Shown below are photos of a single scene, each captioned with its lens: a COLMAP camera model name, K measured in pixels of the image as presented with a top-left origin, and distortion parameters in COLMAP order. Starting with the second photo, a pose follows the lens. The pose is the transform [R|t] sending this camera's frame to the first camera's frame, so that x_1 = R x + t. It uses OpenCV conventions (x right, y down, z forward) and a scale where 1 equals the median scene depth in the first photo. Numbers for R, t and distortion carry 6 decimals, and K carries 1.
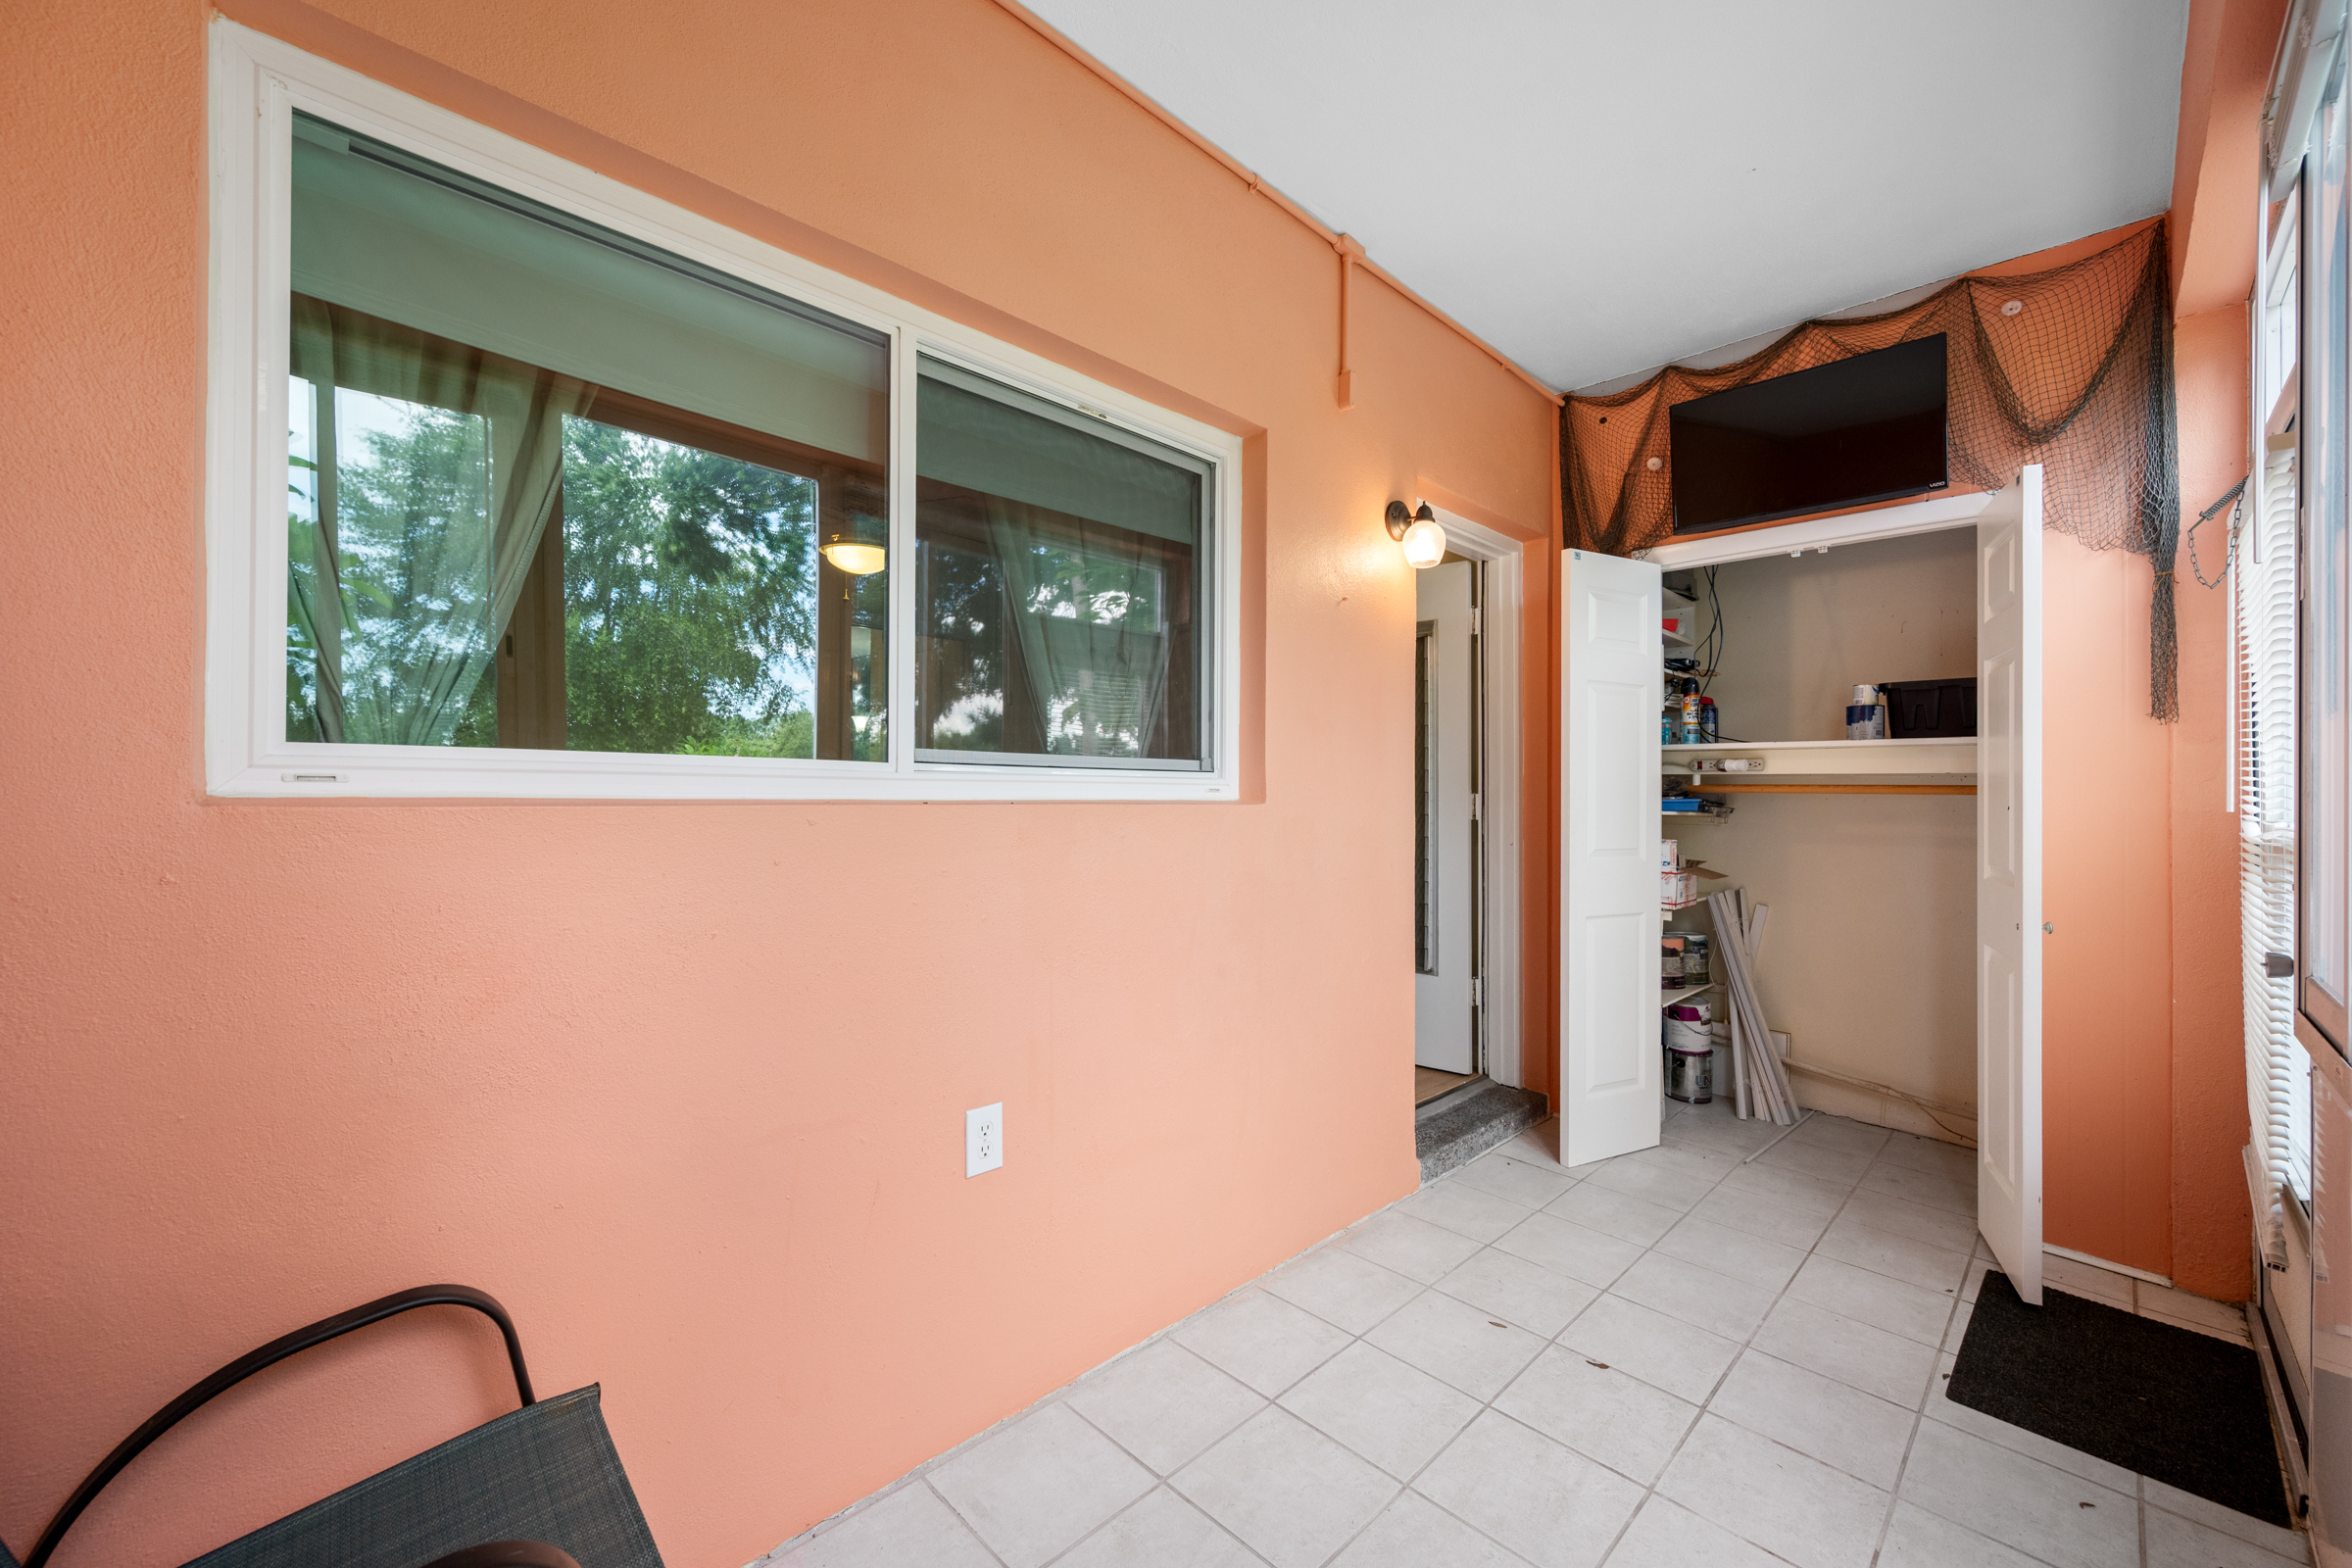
lens RADIAL K [[935.5, 0, 1162.8], [0, 935.5, 775.5], [0, 0, 1]] dist [-0.001572, 0.000336]
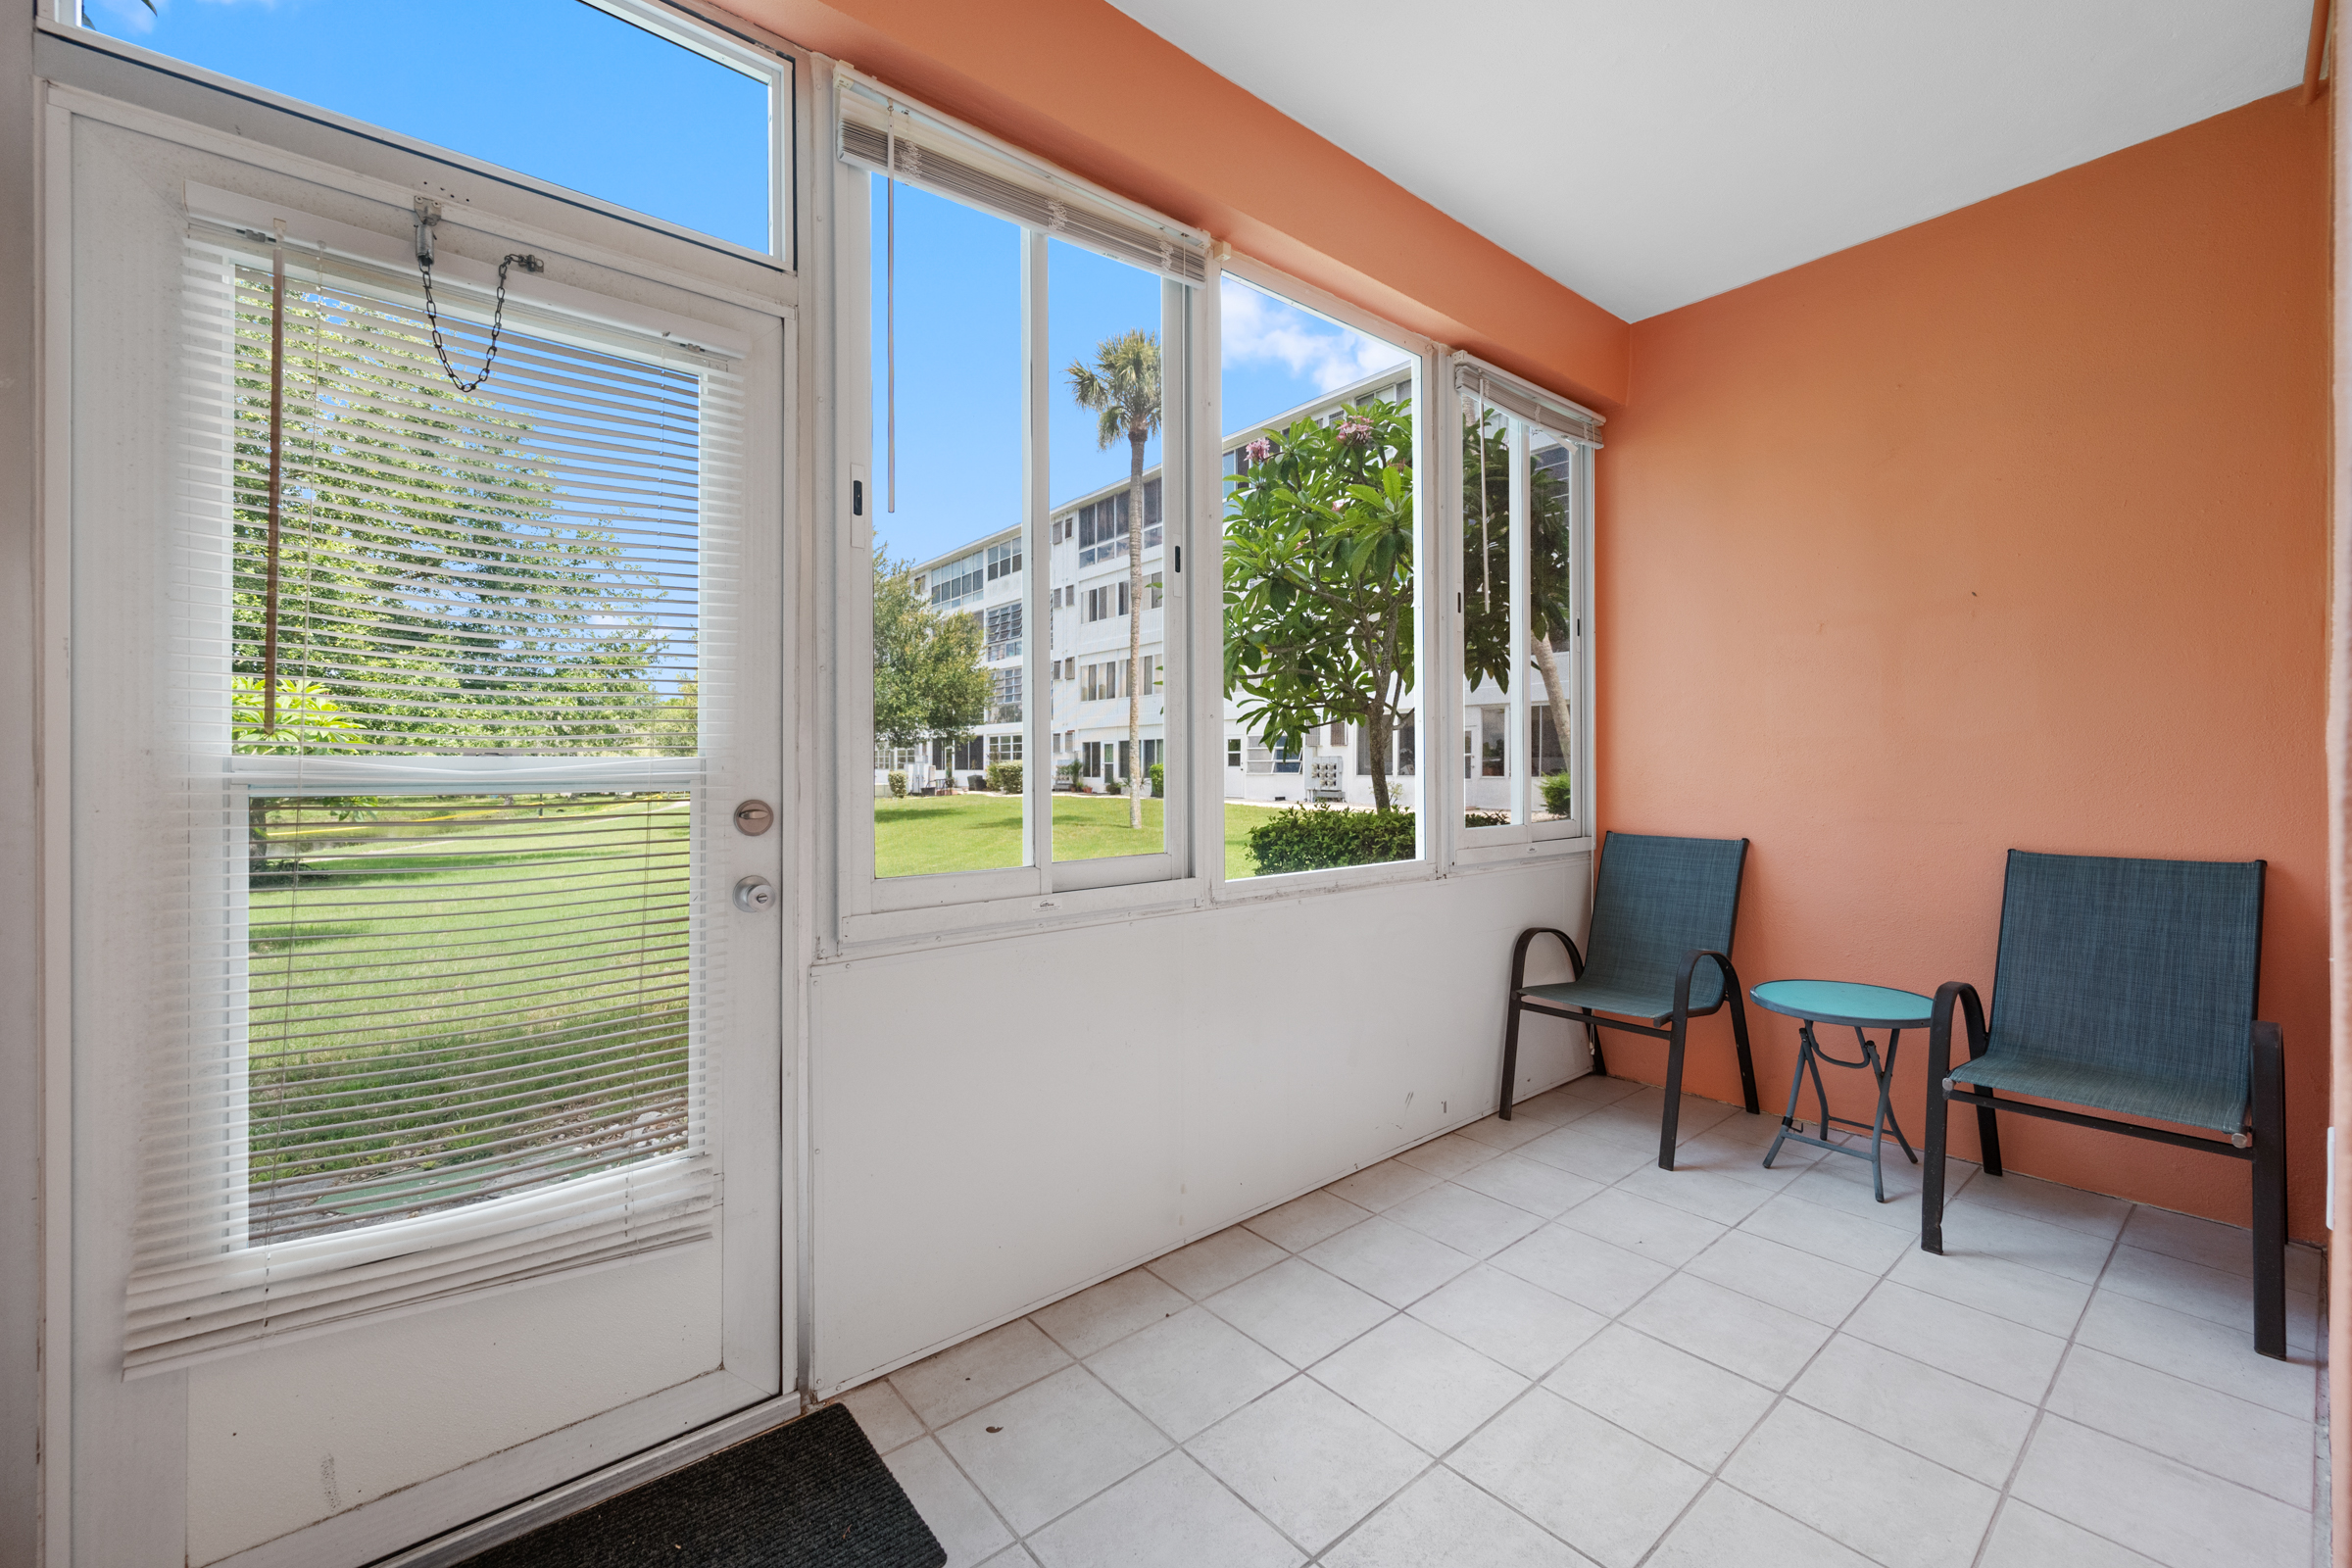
lens RADIAL K [[935.5, 0, 1173.6], [0, 935.5, 744.6], [0, 0, 1]] dist [0.000761, -0.000099]
pose [[-0.996207, -0.003814, 0.086926, 0.524292], [-0.006046, 0.999658, -0.025429, 0.049142], [-0.086799, -0.025858, -0.995890, 1.469400]]
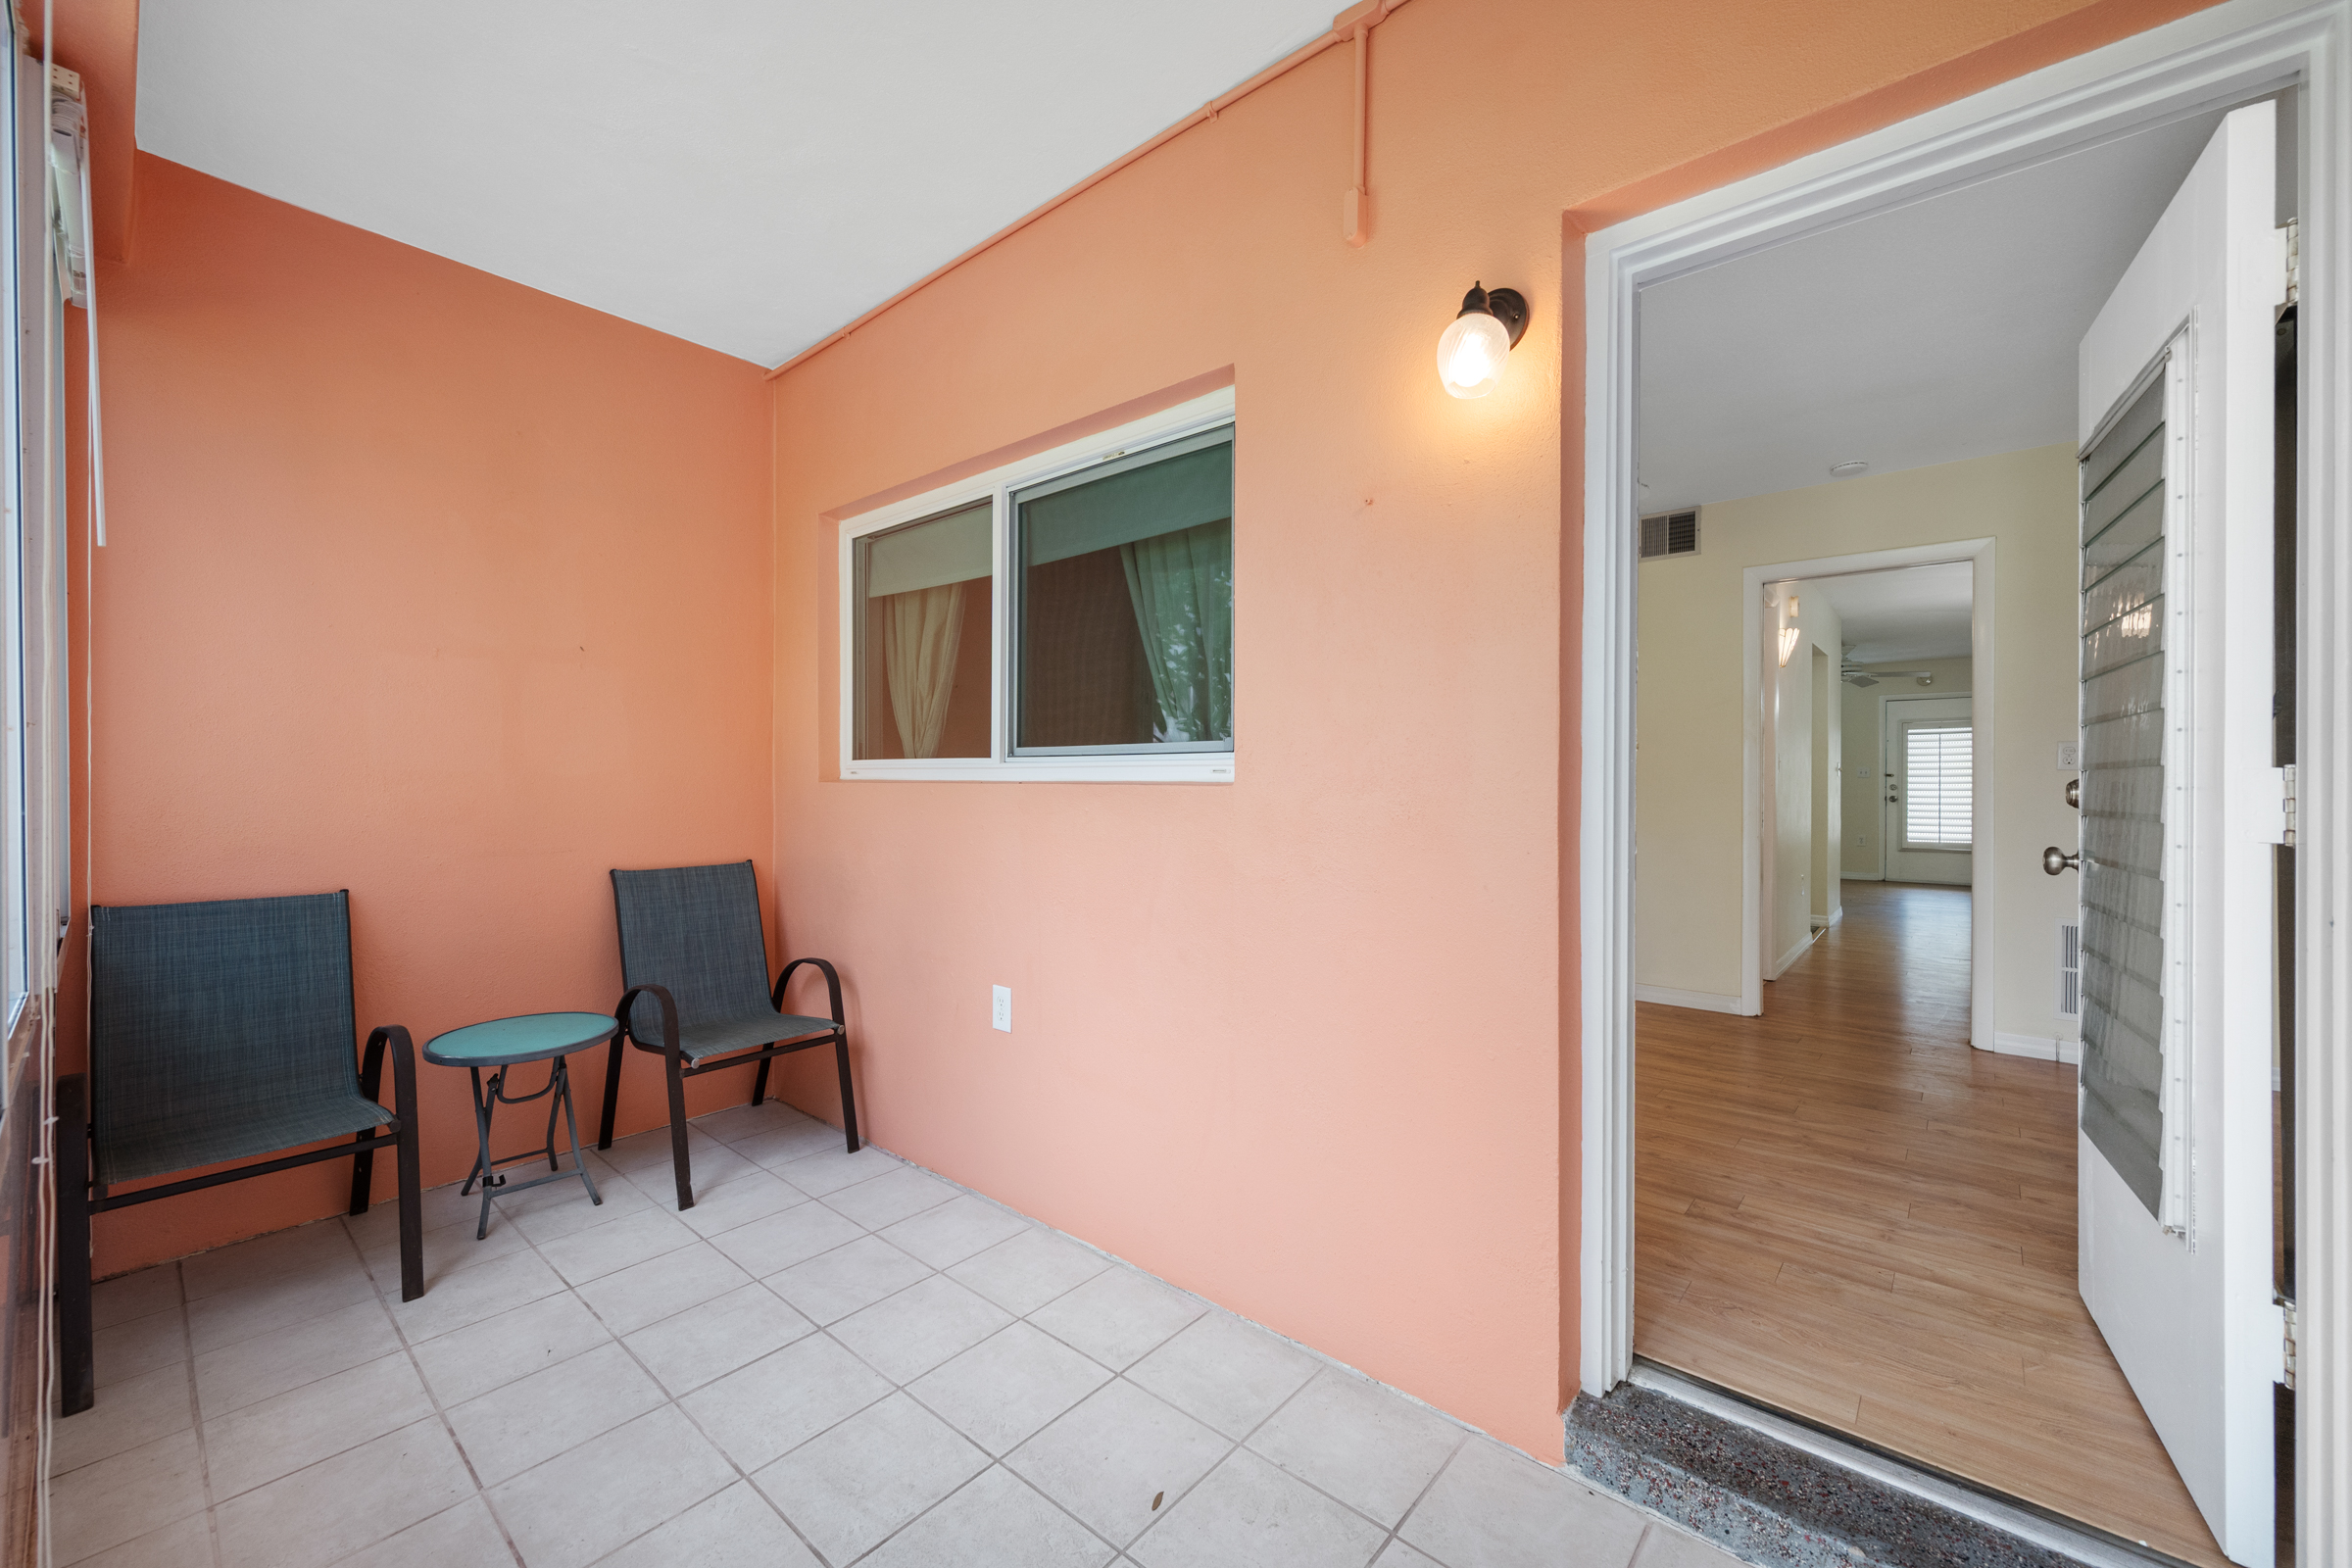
lens RADIAL K [[930.5, 0, 1185.6], [0, 930.5, 782.7], [0, 0, 1]] dist [-0.000512, 0.000140]
pose [[0.083854, -0.013625, -0.996385, 1.038260], [0.009656, 0.999871, -0.012860, 0.041819], [0.996431, -0.008543, 0.083974, 0.925921]]
